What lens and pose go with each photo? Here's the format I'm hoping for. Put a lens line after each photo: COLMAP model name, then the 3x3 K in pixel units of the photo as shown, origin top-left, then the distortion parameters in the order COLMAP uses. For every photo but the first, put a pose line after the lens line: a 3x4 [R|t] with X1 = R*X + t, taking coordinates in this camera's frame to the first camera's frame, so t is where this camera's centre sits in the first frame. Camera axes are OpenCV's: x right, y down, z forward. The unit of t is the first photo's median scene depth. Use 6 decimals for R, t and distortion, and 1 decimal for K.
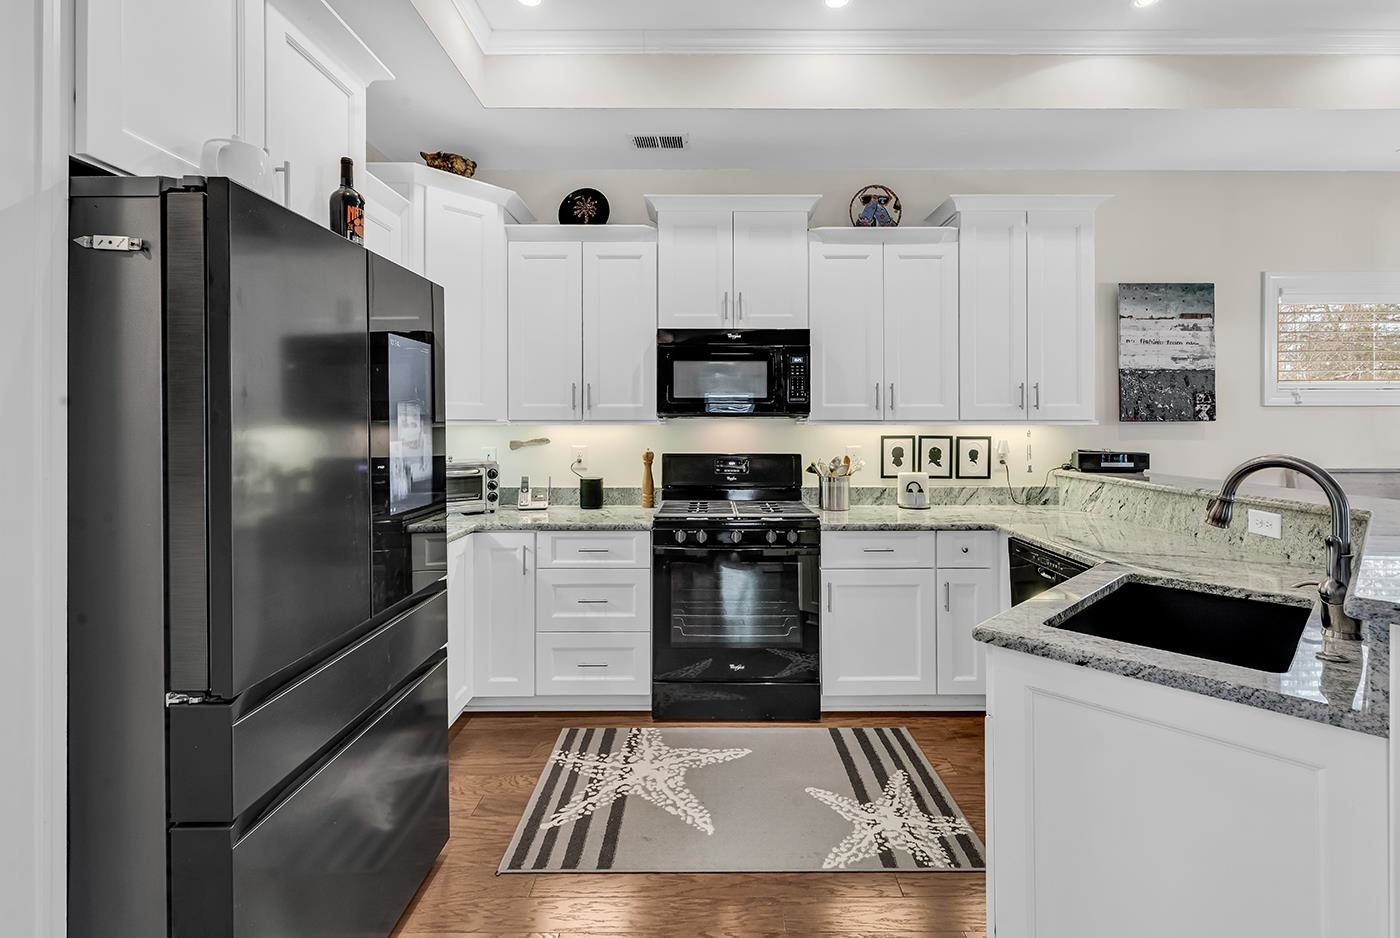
lens RADIAL K [[639.3, 0, 734.8], [0, 639.3, 417.2], [0, 0, 1]] dist [0.000635, -0.001441]
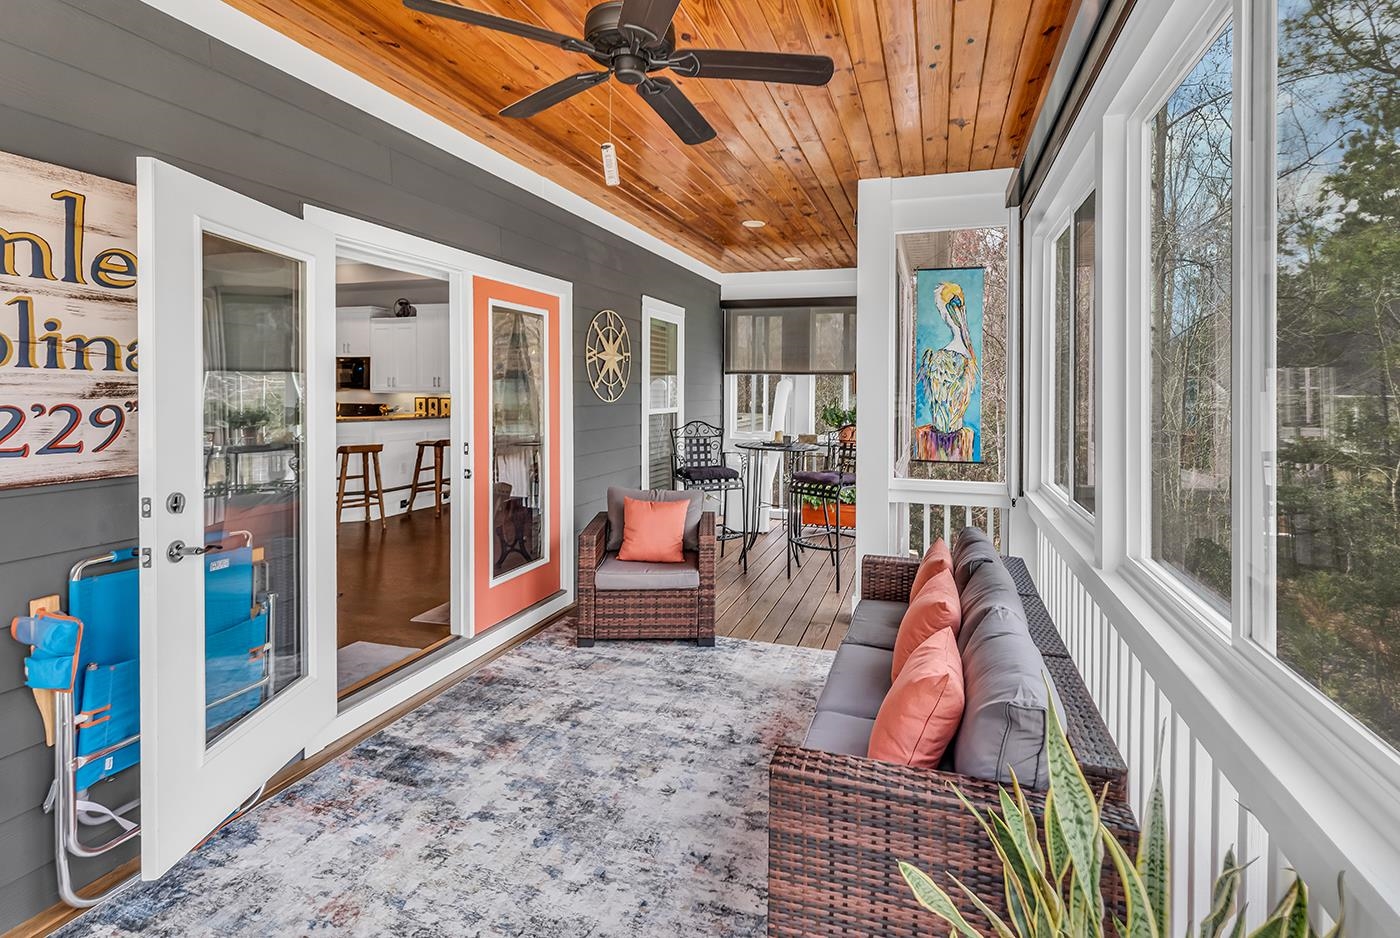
lens RADIAL K [[639.3, 0, 733.7], [0, 639.3, 396.1], [0, 0, 1]] dist [0.000635, -0.001441]
pose [[0.948640, 0.004075, -0.316333, 2.193832], [-0.000956, 0.999949, 0.010014, -0.002107], [0.316357, -0.009198, 0.948595, -0.964088]]
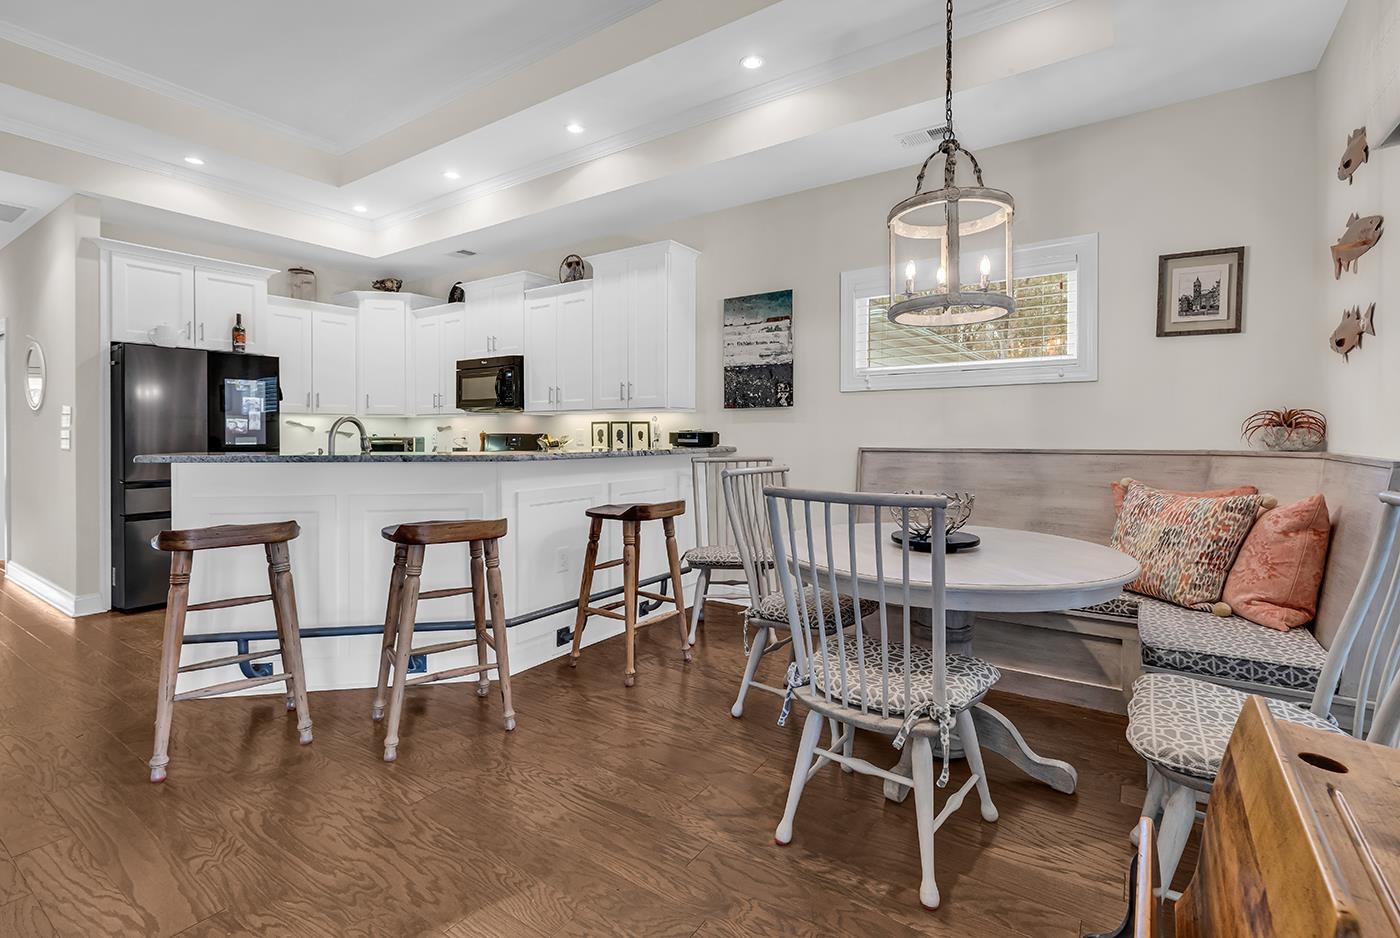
lens RADIAL K [[639.3, 0, 731.2], [0, 639.3, 437.3], [0, 0, 1]] dist [0.000635, -0.001441]
pose [[0.830971, 0.001148, -0.556314, 1.314046], [0.004255, 0.999955, 0.008420, 0.052587], [0.556299, -0.009364, 0.830929, -0.039223]]
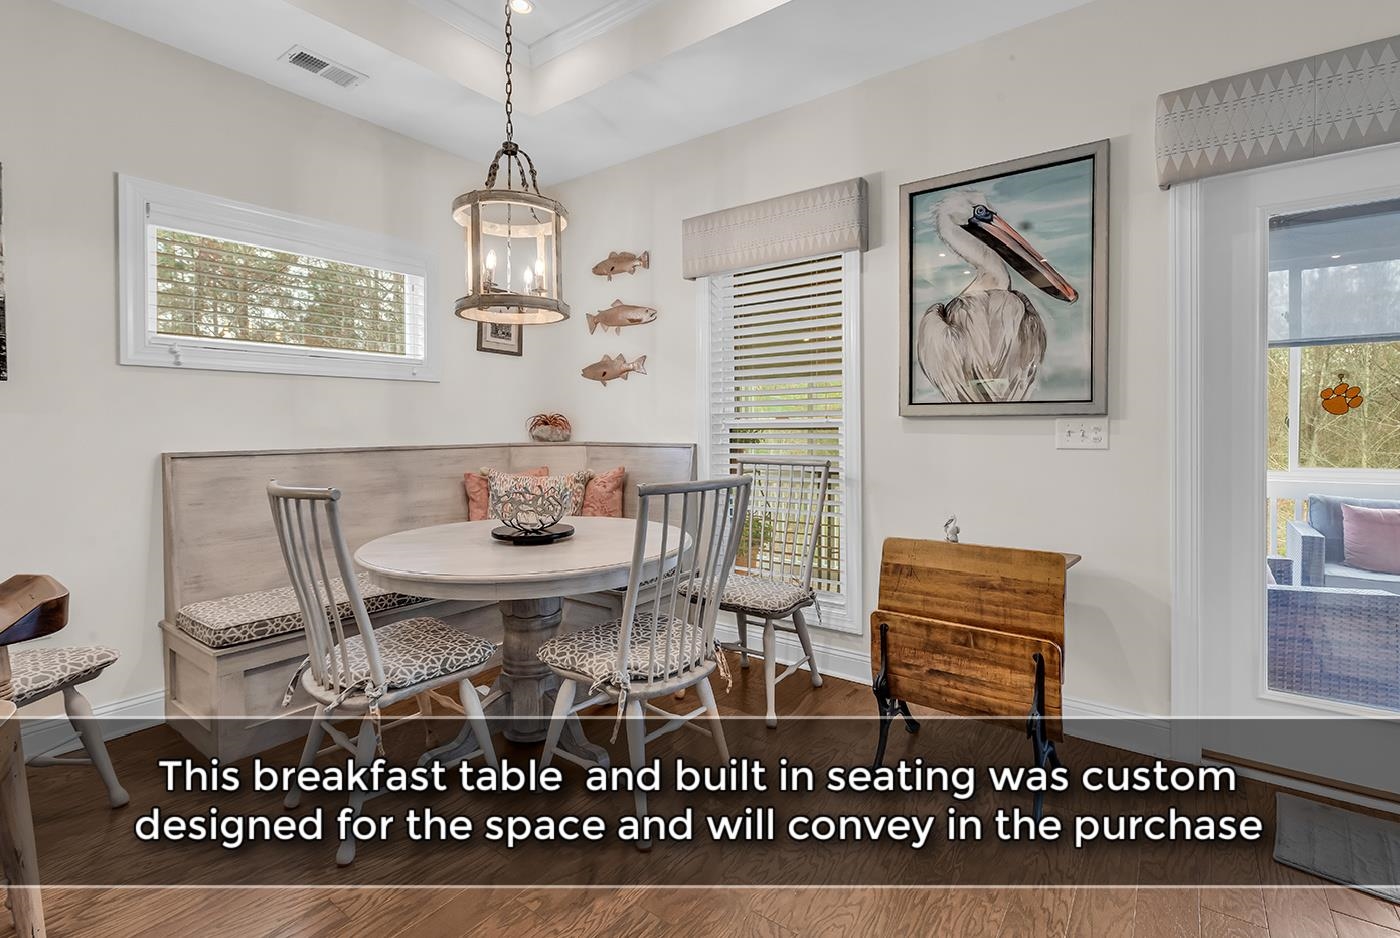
lens RADIAL K [[639.3, 0, 708.9], [0, 639.3, 429.0], [0, 0, 1]] dist [0.000635, -0.001441]
pose [[0.589404, -0.004339, 0.807827, 0.658930], [-0.000148, 0.999985, 0.005479, 0.049554], [-0.807838, -0.003348, 0.589395, 0.065917]]
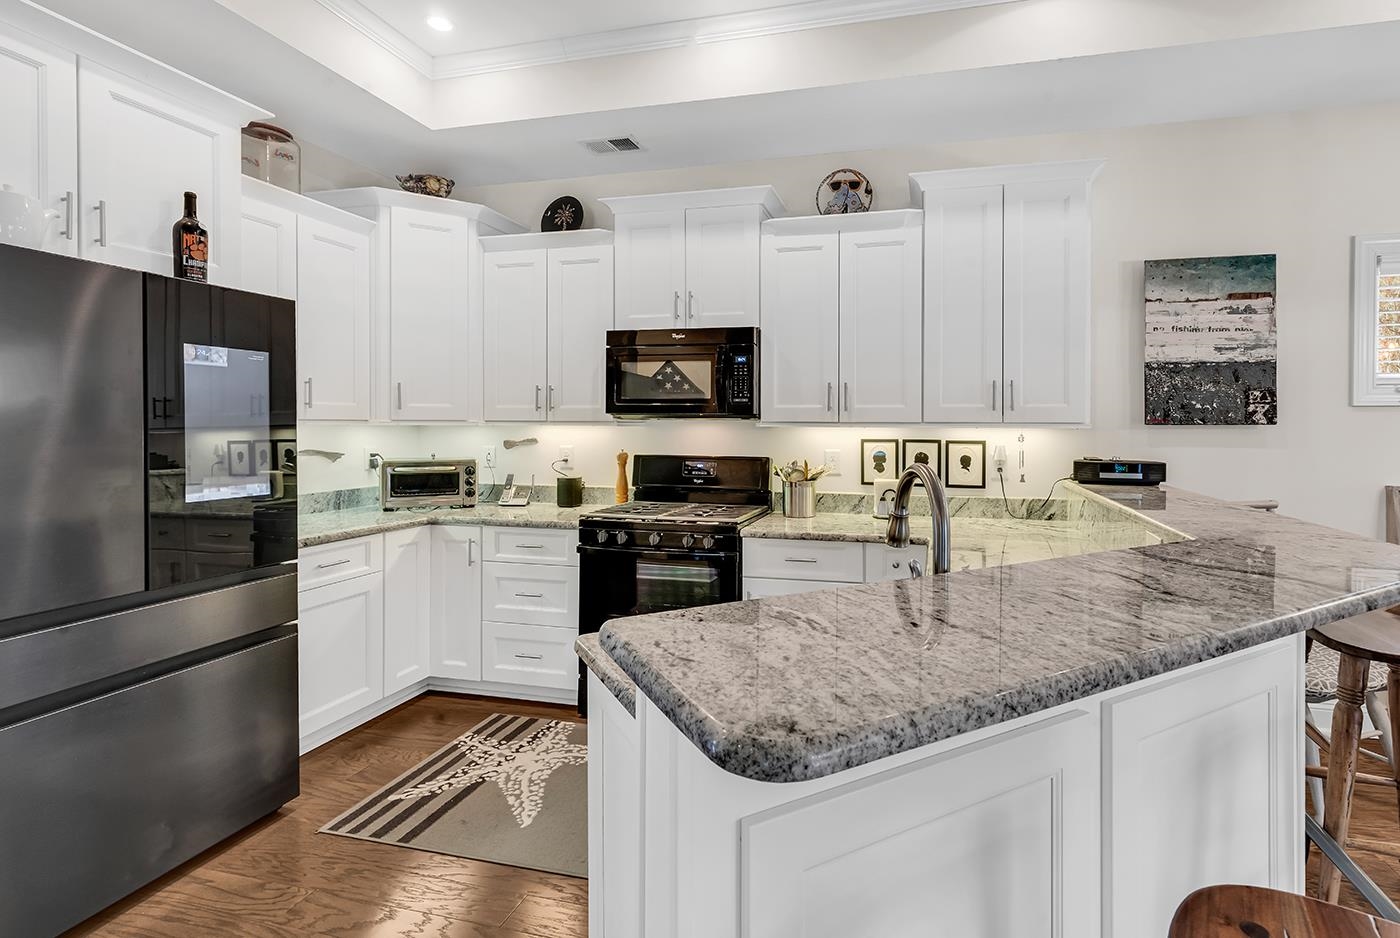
lens RADIAL K [[639.3, 0, 778.5], [0, 639.3, 430.1], [0, 0, 1]] dist [0.000635, -0.001441]
pose [[0.972508, 0.005472, -0.232807, 0.329192], [-0.003230, 0.999945, 0.010011, 0.006726], [0.232849, -0.008984, 0.972471, 0.068099]]
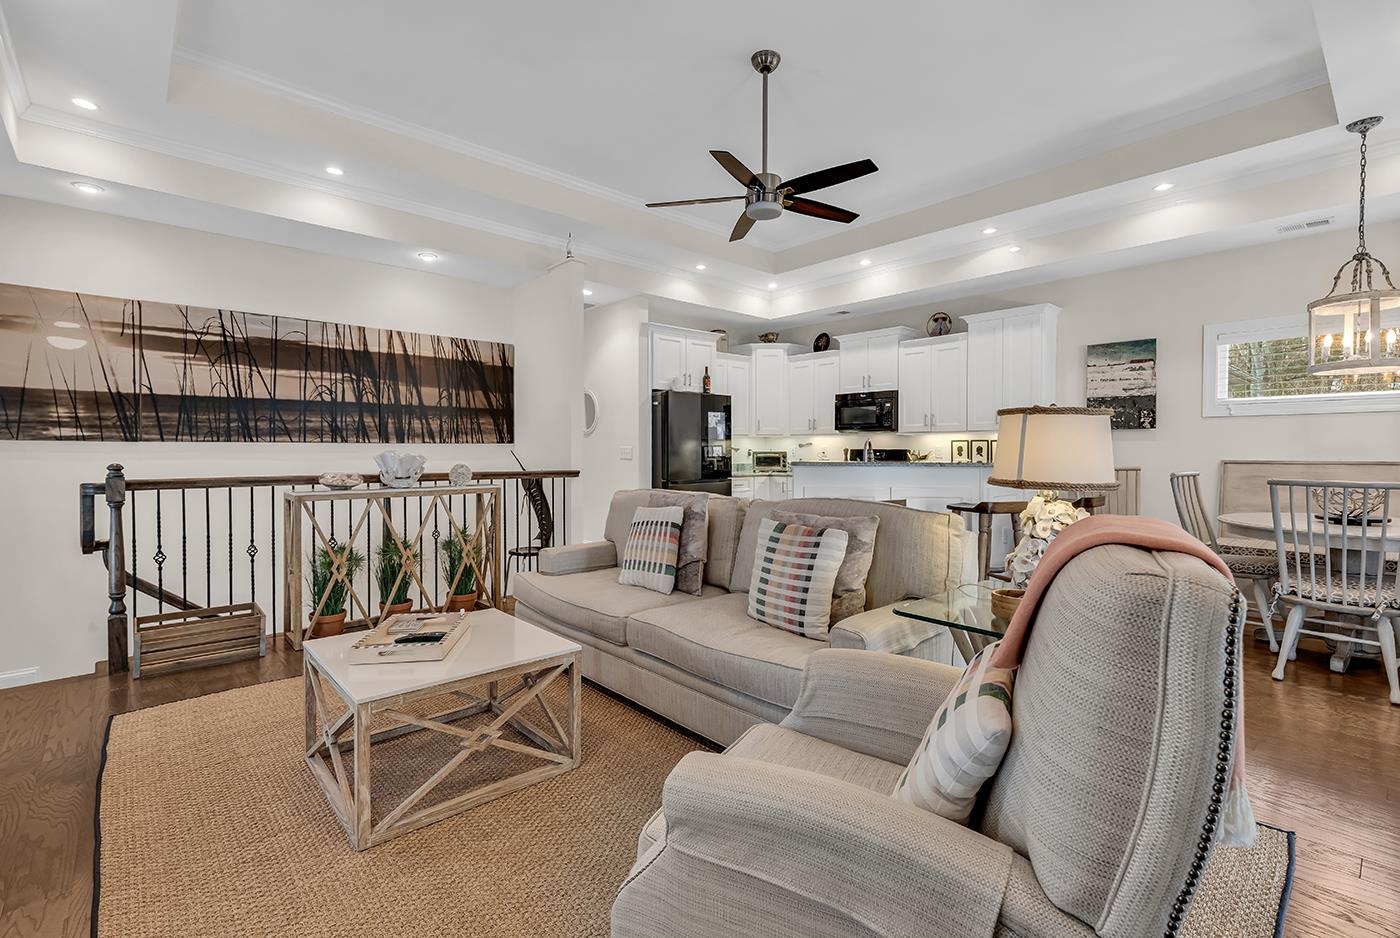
lens RADIAL K [[639.3, 0, 726.7], [0, 639.3, 458.3], [0, 0, 1]] dist [0.000635, -0.001441]
pose [[0.683353, 0.010231, -0.730016, 1.173327], [0.006506, 0.999777, 0.020102, 0.040875], [0.730059, -0.018486, 0.683134, -0.809545]]
